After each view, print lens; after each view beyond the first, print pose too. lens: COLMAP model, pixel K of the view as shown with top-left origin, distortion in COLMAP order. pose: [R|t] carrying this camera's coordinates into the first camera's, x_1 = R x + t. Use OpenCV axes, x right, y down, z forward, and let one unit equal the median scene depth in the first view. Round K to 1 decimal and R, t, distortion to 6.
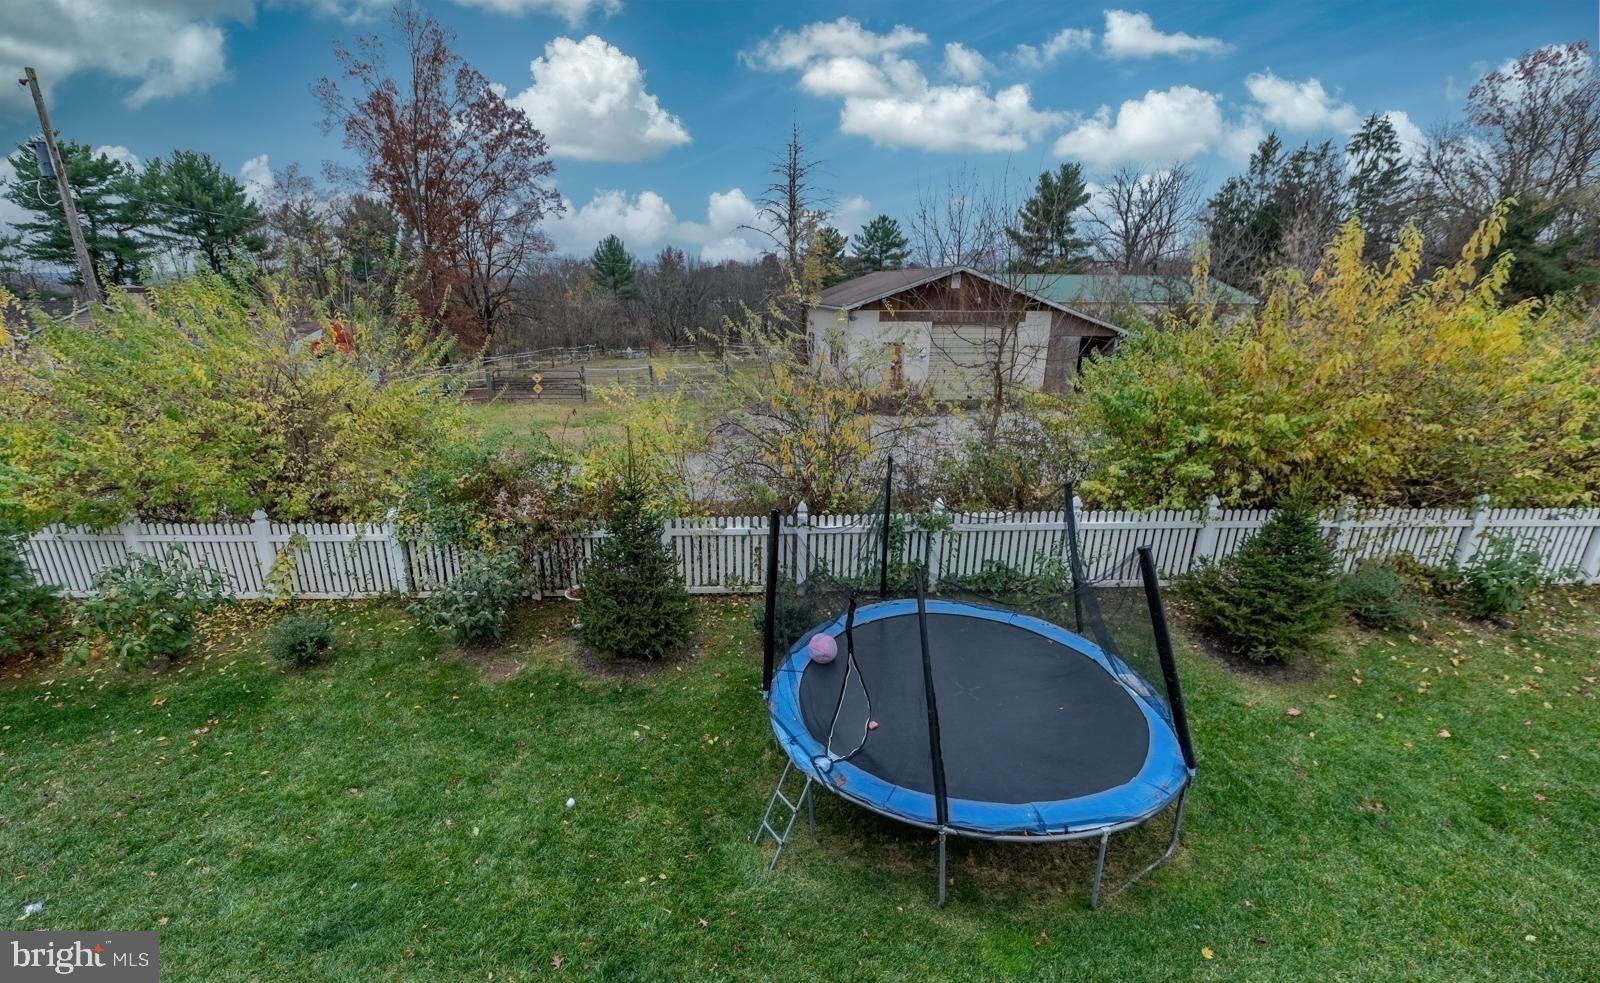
lens RADIAL K [[649.5, 0, 774.8], [0, 649.5, 492.3], [0, 0, 1]] dist [-0.004649, -0.000543]
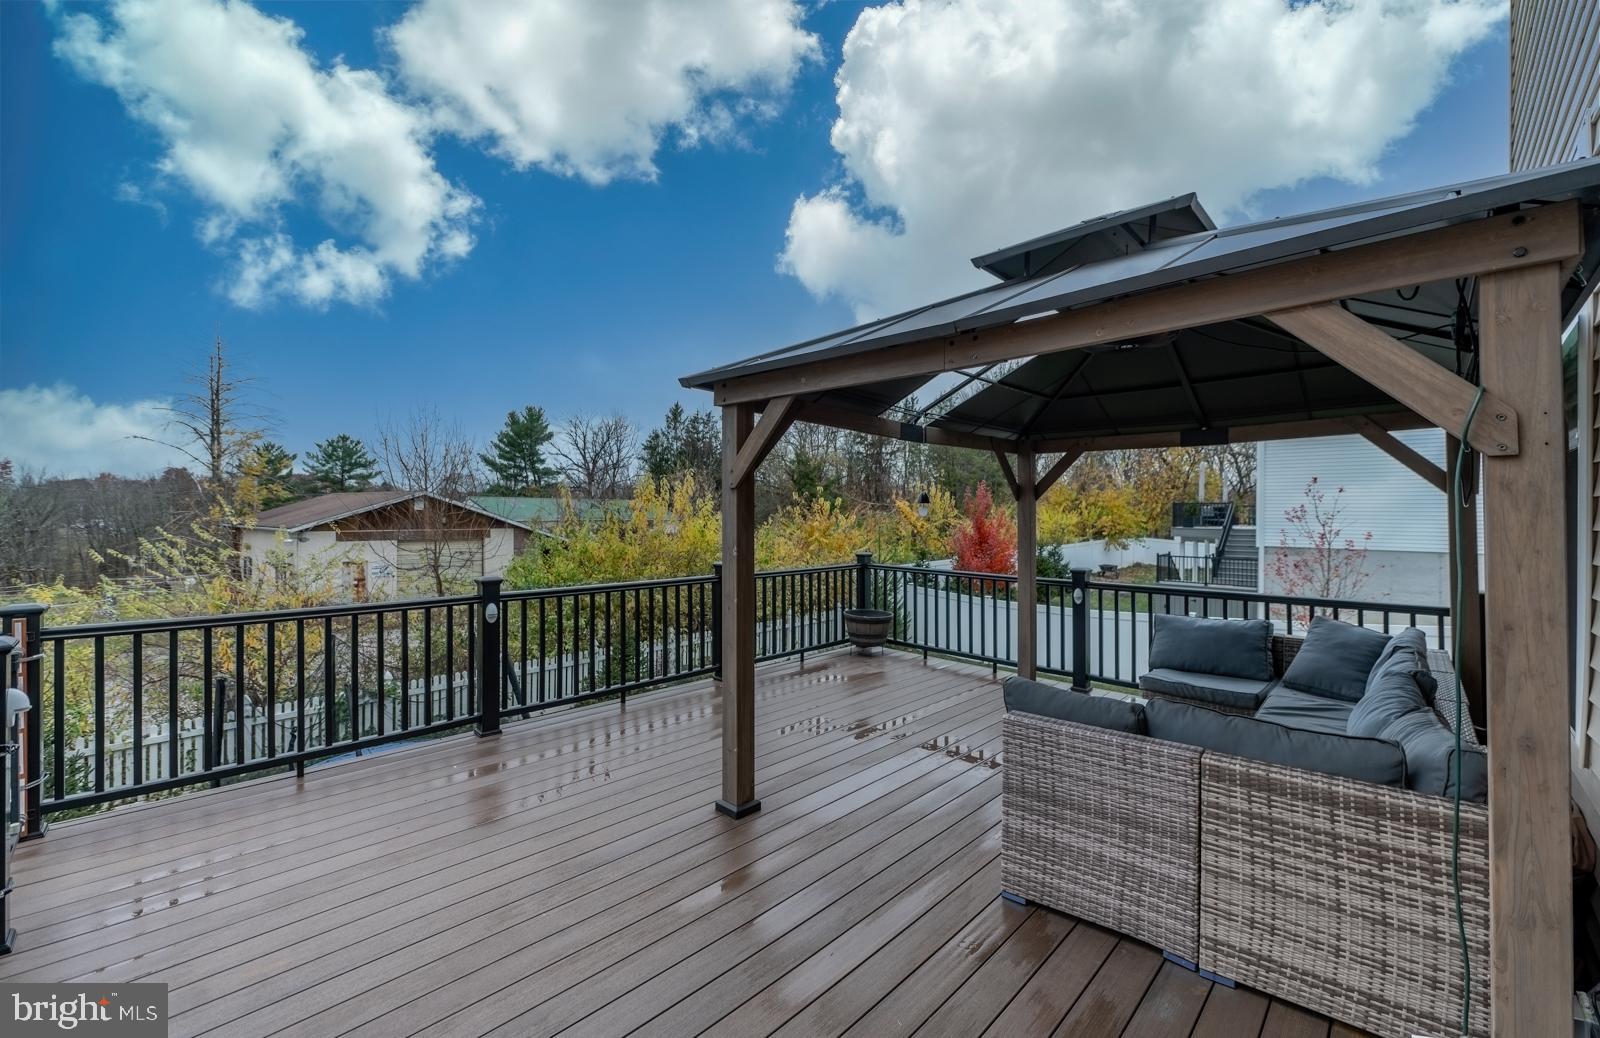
lens RADIAL K [[646.3, 0, 800.8], [0, 646.3, 510.6], [0, 0, 1]] dist [-0.007990, -0.000112]
pose [[0.719334, -0.001232, 0.694663, -0.008333], [0.207630, 0.954666, -0.213311, 0.032326], [-0.662909, 0.297675, 0.686980, -0.107150]]
